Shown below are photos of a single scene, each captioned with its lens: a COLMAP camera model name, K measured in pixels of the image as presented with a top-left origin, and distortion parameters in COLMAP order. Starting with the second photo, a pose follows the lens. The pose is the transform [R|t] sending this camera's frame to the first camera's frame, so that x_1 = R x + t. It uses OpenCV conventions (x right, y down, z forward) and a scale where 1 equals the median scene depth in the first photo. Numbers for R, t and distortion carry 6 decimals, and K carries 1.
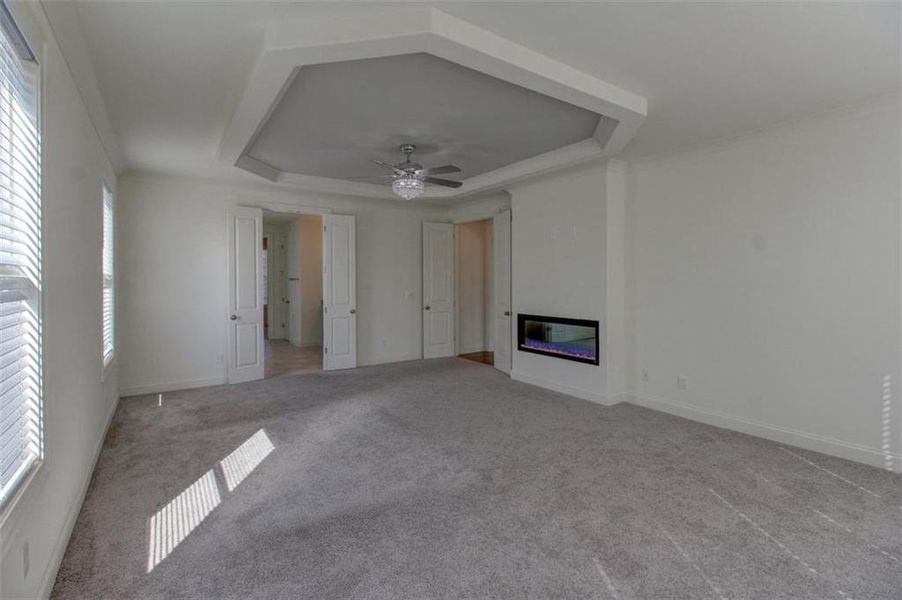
lens RADIAL K [[416.7, 0, 449.6], [0, 416.7, 285.9], [0, 0, 1]] dist [0.001423, 0.000177]
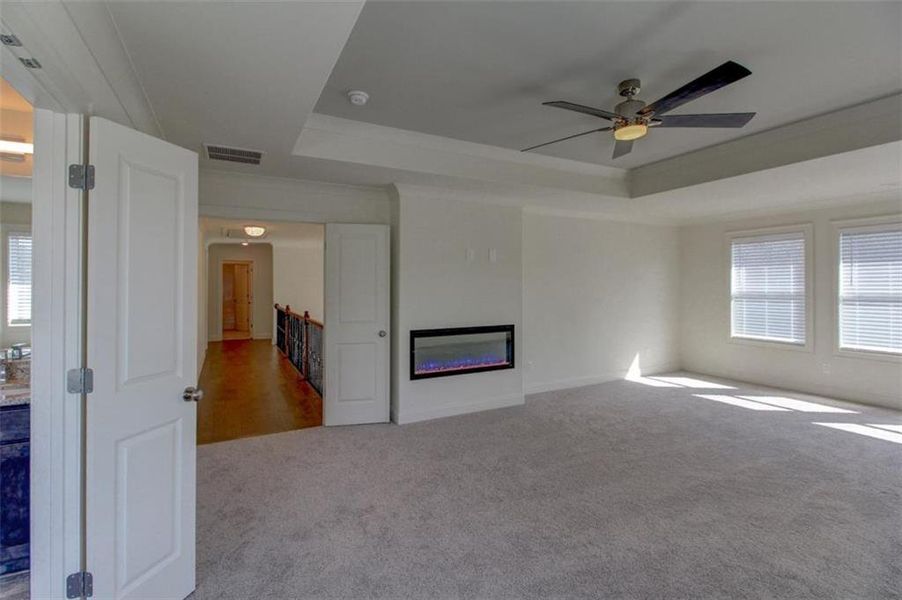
lens RADIAL K [[416.7, 0, 449.6], [0, 416.7, 285.9], [0, 0, 1]] dist [0.001423, 0.000177]
pose [[0.105690, 0.003843, 0.994392, -0.625952], [0.015453, 0.999865, -0.005507, -0.007499], [-0.994279, 0.015949, 0.105617, 0.960720]]
